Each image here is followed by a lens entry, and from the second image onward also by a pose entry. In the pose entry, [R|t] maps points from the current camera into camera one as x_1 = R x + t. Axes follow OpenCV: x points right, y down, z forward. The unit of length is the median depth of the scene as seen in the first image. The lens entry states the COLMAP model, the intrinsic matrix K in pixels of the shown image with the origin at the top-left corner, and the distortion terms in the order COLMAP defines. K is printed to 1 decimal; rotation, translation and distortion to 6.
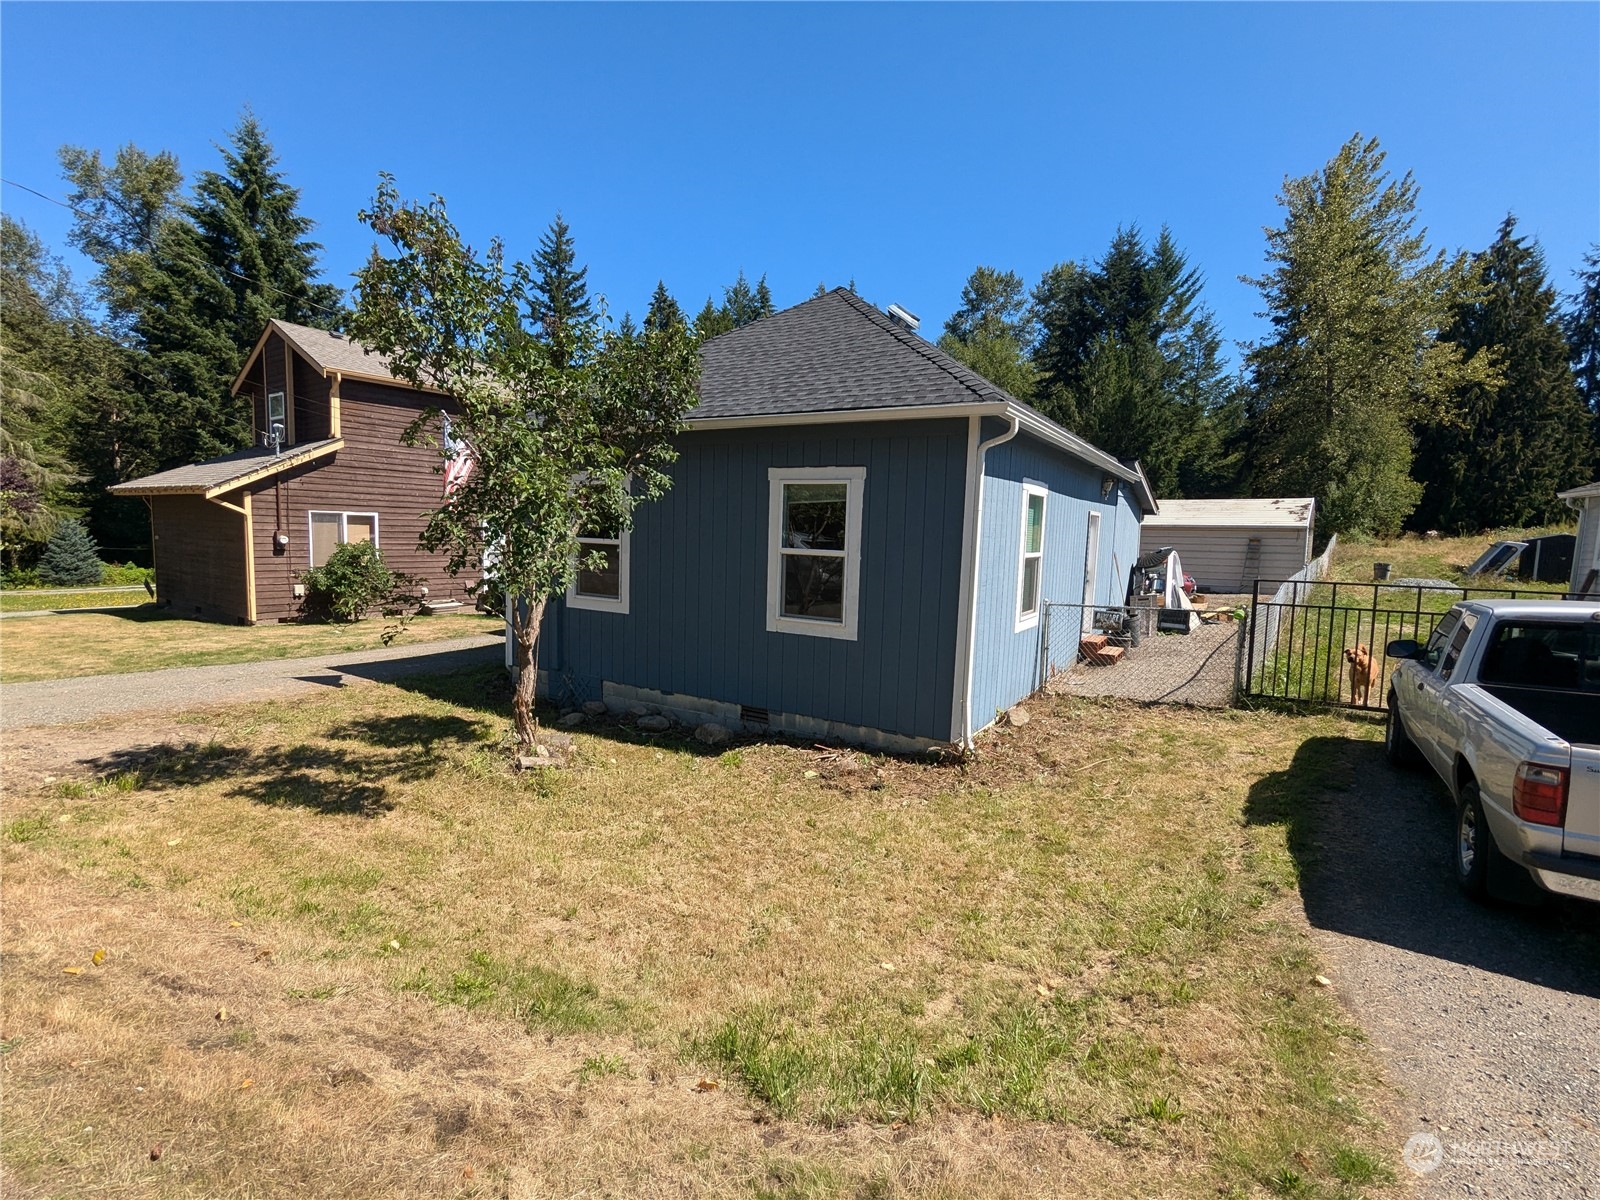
lens RADIAL K [[764.2, 0, 796.0], [0, 764.2, 606.9], [0, 0, 1]] dist [0.007807, -0.000121]
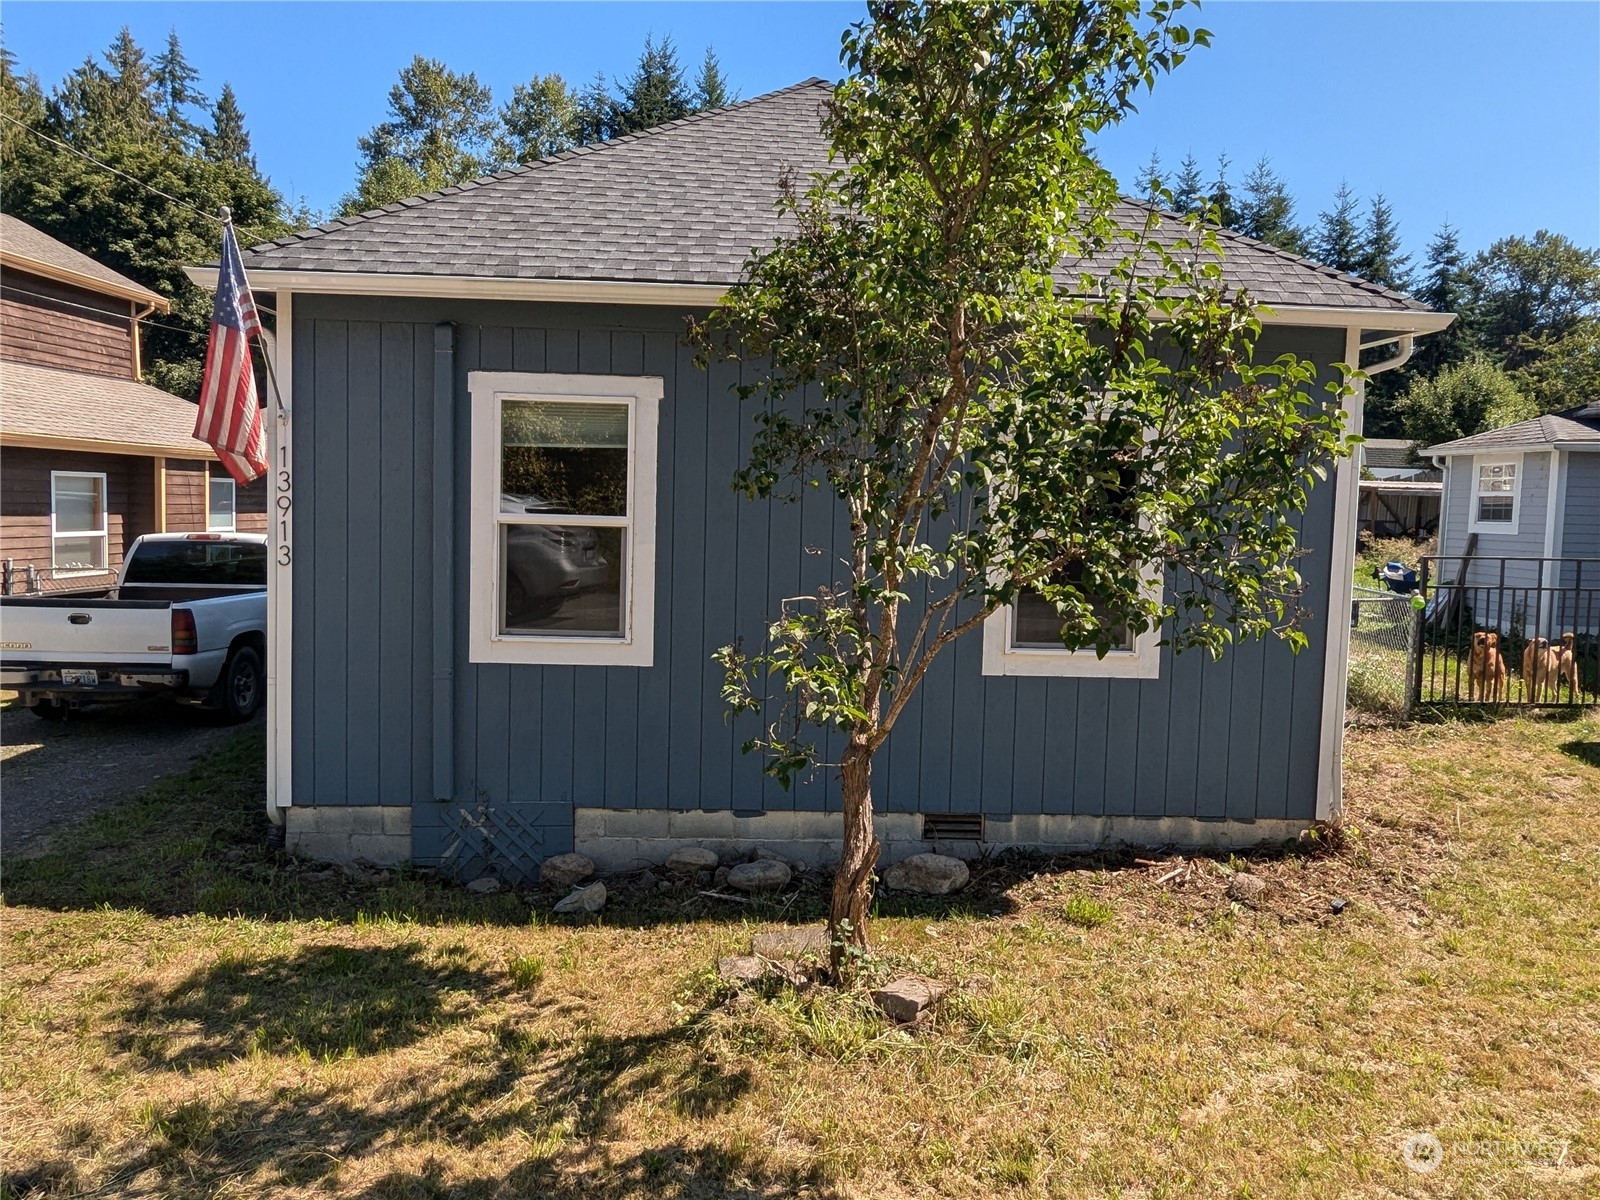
lens RADIAL K [[1177.0, 0, 805.8], [0, 1177.0, 604.8], [0, 0, 1]] dist [-0.035627, -0.001125]
pose [[0.837490, -0.060680, 0.543074, -0.669156], [0.054400, 0.998137, 0.027635, -0.057101], [-0.543739, 0.006399, 0.839230, 0.372120]]
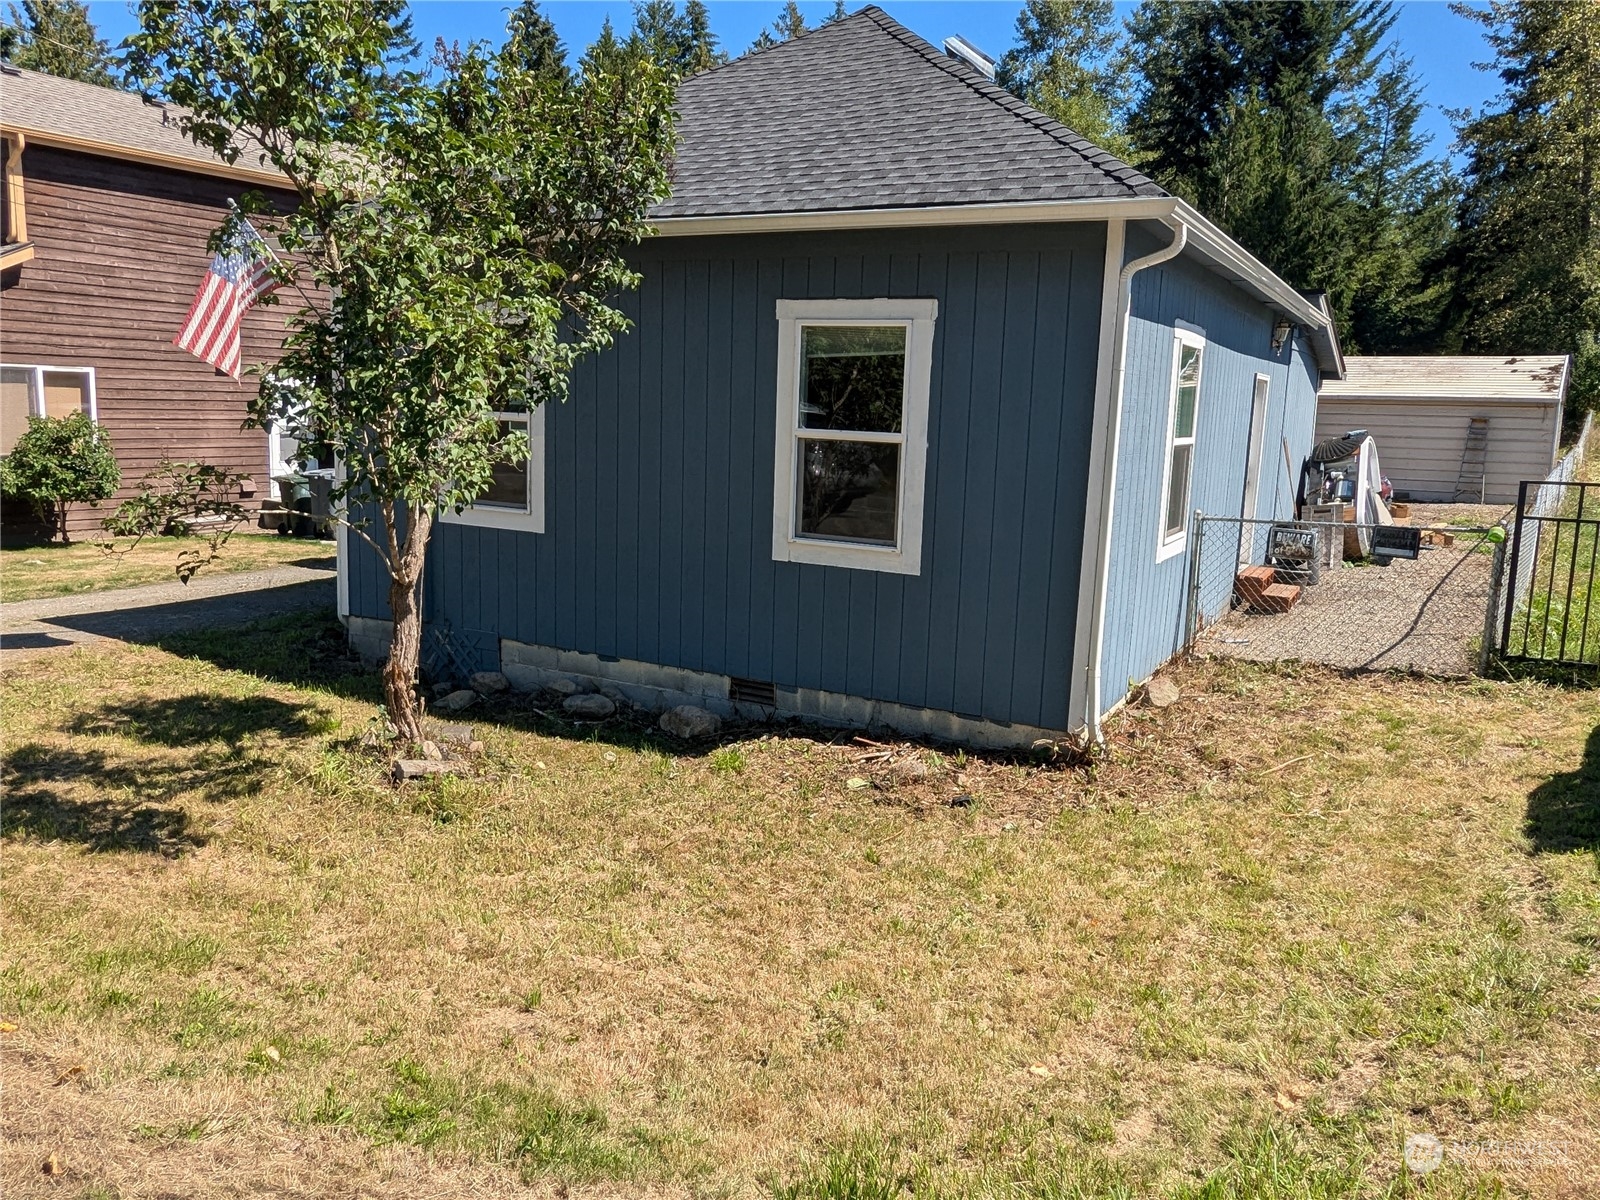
lens RADIAL K [[1203.3, 0, 801.9], [0, 1203.3, 589.8], [0, 0, 1]] dist [0.009720, -0.003646]
pose [[0.998823, -0.001584, 0.048471, -0.067960], [-0.001105, 0.998464, 0.055390, 0.000843], [-0.048485, -0.055379, 0.997288, 0.002511]]
